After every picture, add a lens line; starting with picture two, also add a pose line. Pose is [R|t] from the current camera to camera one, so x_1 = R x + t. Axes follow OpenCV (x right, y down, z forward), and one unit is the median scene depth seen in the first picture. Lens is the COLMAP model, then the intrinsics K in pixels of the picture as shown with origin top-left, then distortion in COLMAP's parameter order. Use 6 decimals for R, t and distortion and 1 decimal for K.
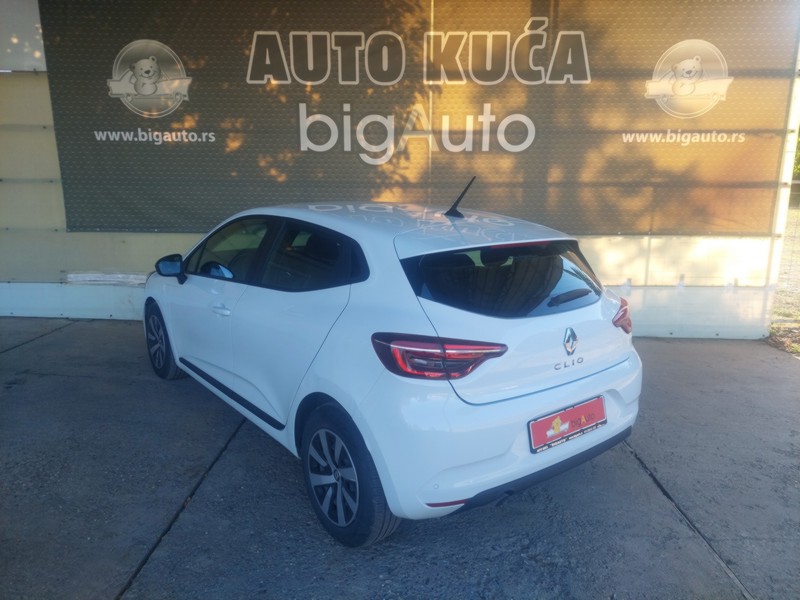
lens RADIAL K [[573.1, 0, 408.9], [0, 573.1, 294.3], [0, 0, 1]] dist [0.042490, -0.021672]
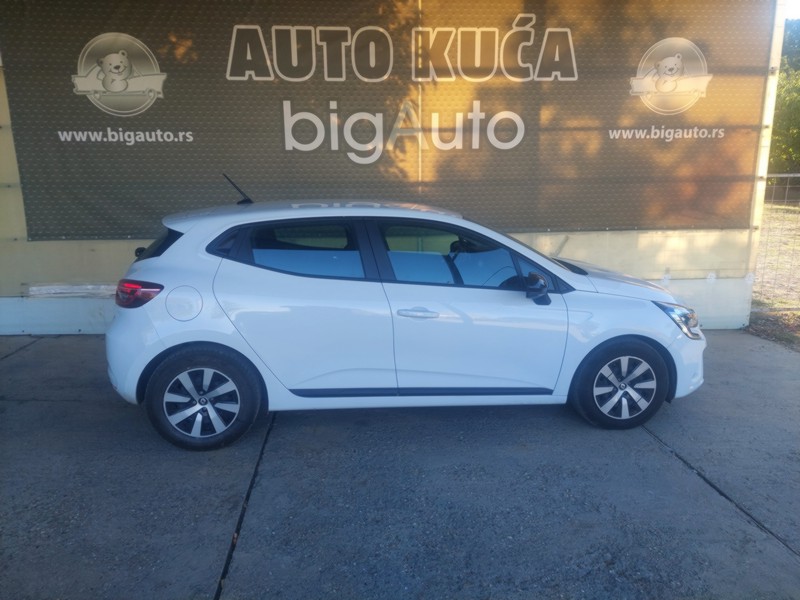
lens RADIAL K [[573.1, 0, 399.8], [0, 573.1, 287.6], [0, 0, 1]] dist [0.042490, -0.021672]
pose [[0.994990, -0.032809, 0.094438, -0.099646], [0.033291, 0.999439, -0.003539, -0.012004], [-0.094269, 0.006666, 0.995524, 0.032961]]
